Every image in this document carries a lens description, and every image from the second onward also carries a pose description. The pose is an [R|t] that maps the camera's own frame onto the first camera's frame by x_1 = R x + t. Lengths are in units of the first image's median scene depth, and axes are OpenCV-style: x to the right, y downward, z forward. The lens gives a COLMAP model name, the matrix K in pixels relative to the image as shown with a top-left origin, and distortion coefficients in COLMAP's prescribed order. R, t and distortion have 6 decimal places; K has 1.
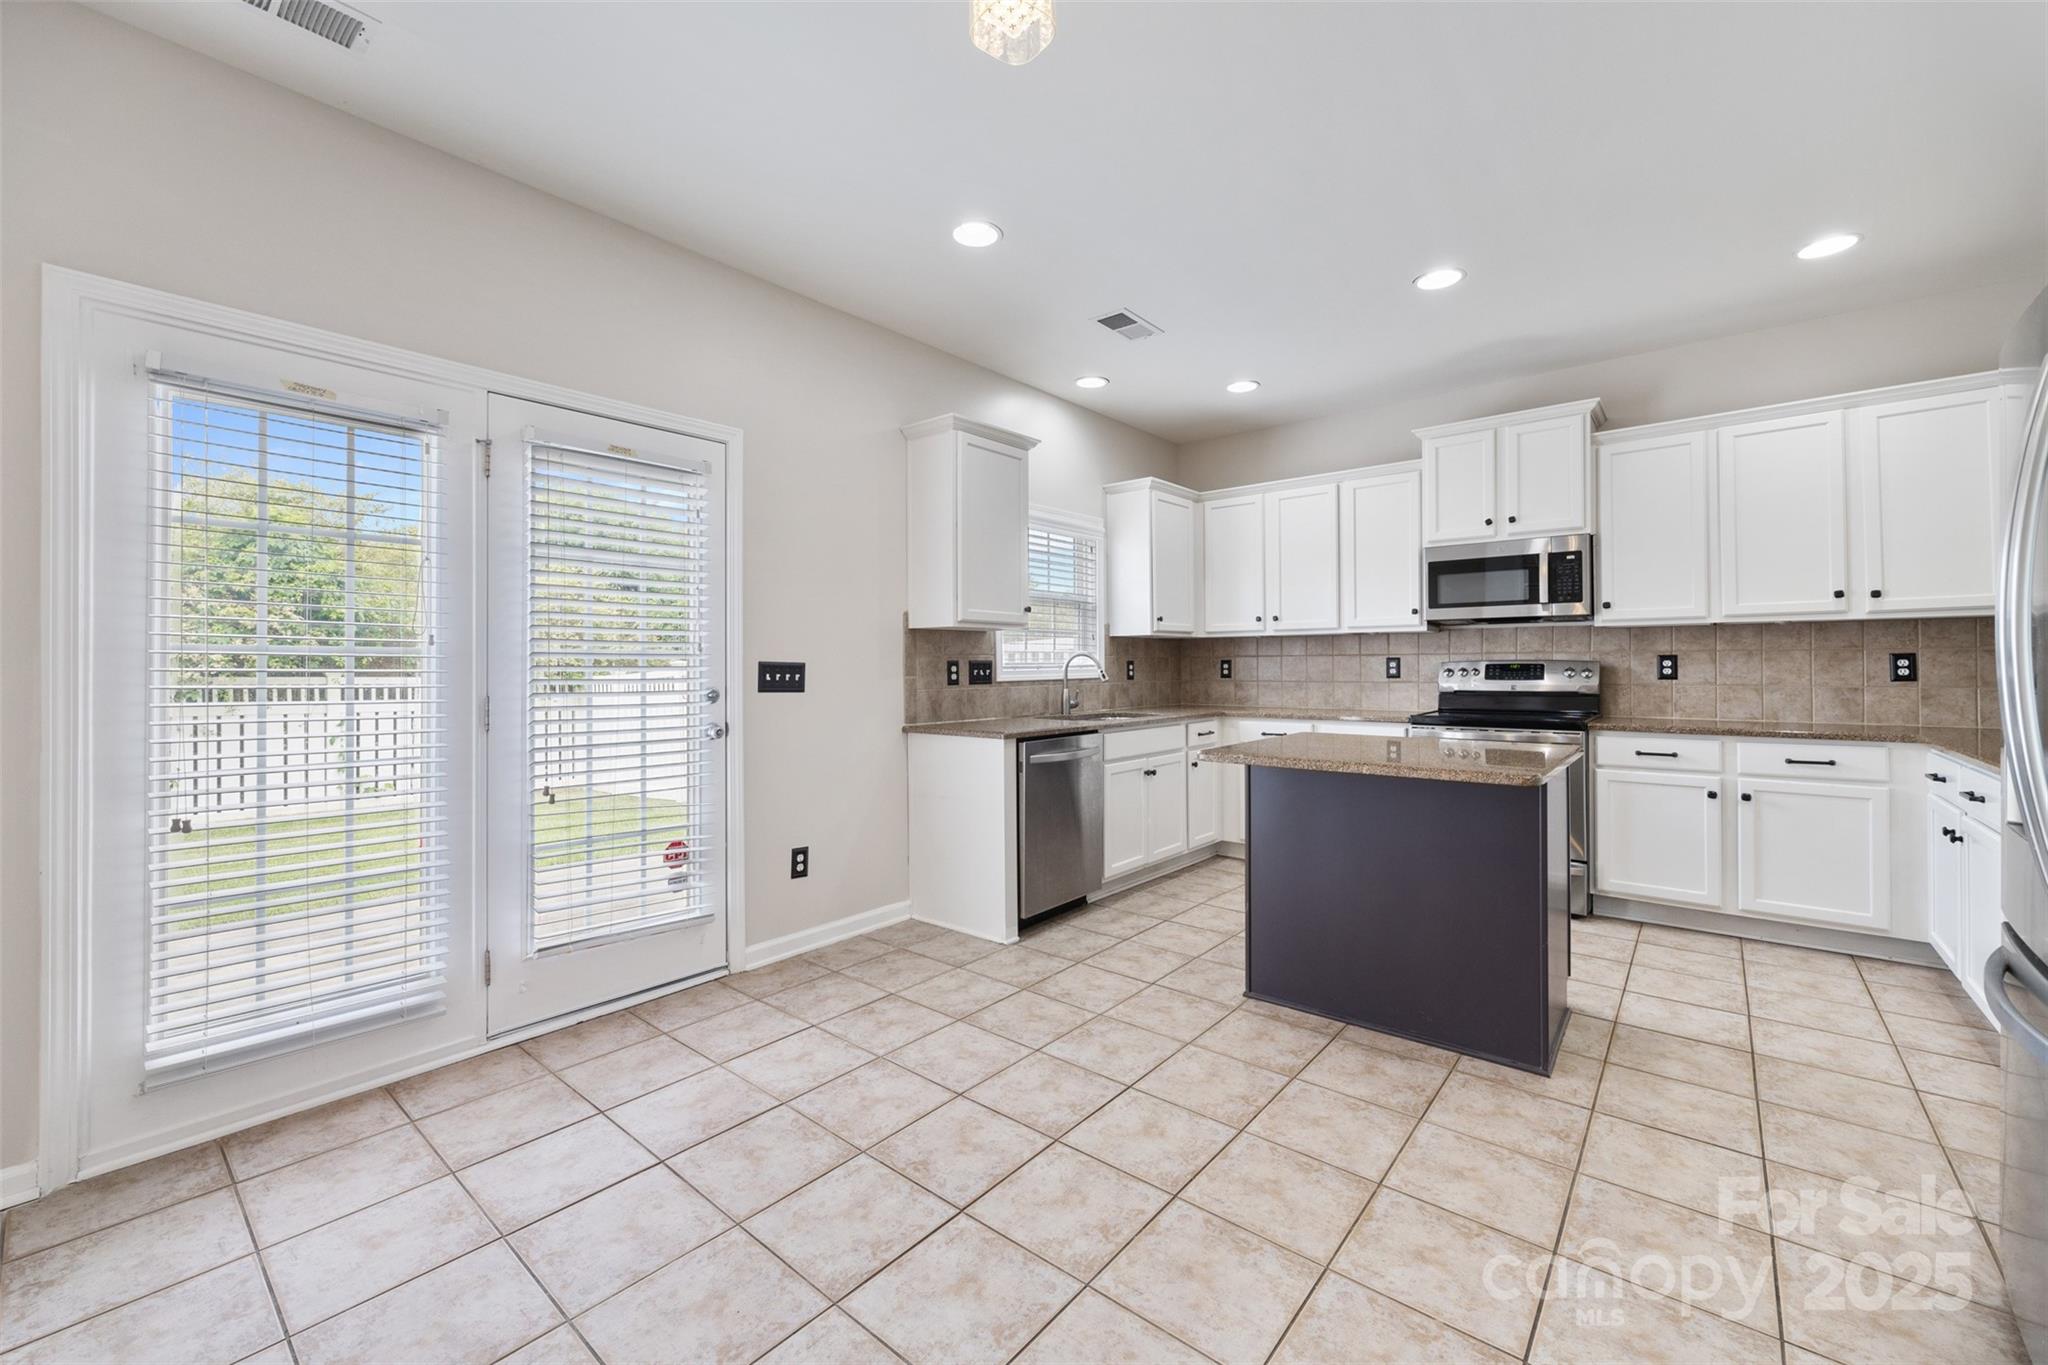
lens RADIAL K [[826.8, 0, 1026.1], [0, 826.8, 659.3], [0, 0, 1]] dist [0.007901, -0.000156]
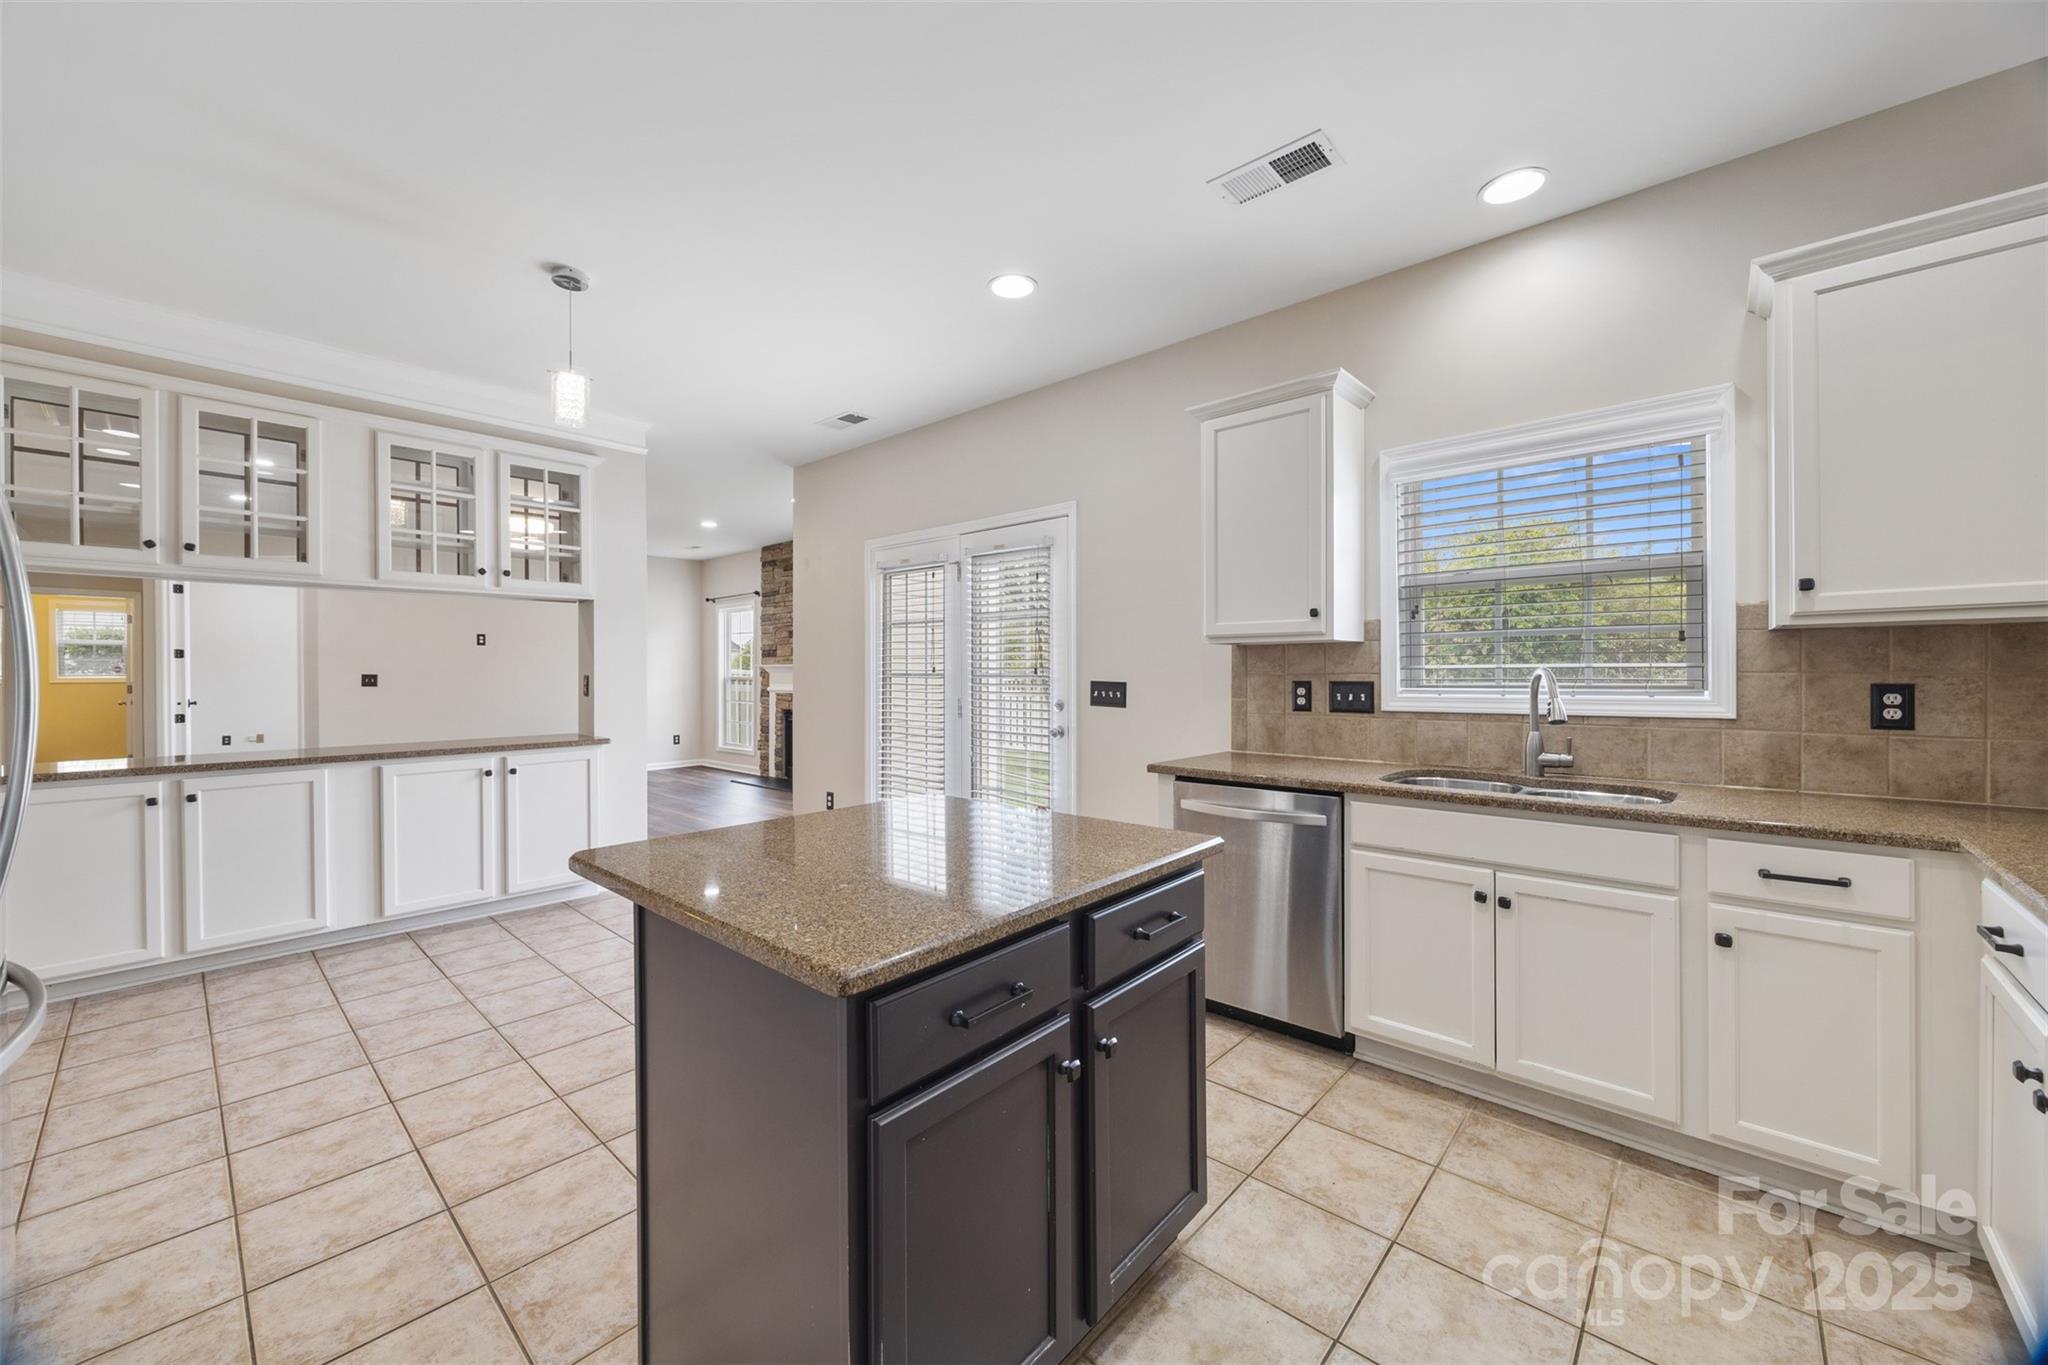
lens RADIAL K [[777.7, 0, 1023.3], [0, 777.7, 684.4], [0, 0, 1]] dist [-0.005142, 0.000553]
pose [[-0.038463, 0.019667, -0.999066, 0.667716], [0.009830, 0.999765, 0.019303, -0.012111], [0.999212, -0.009079, -0.038647, 0.740901]]
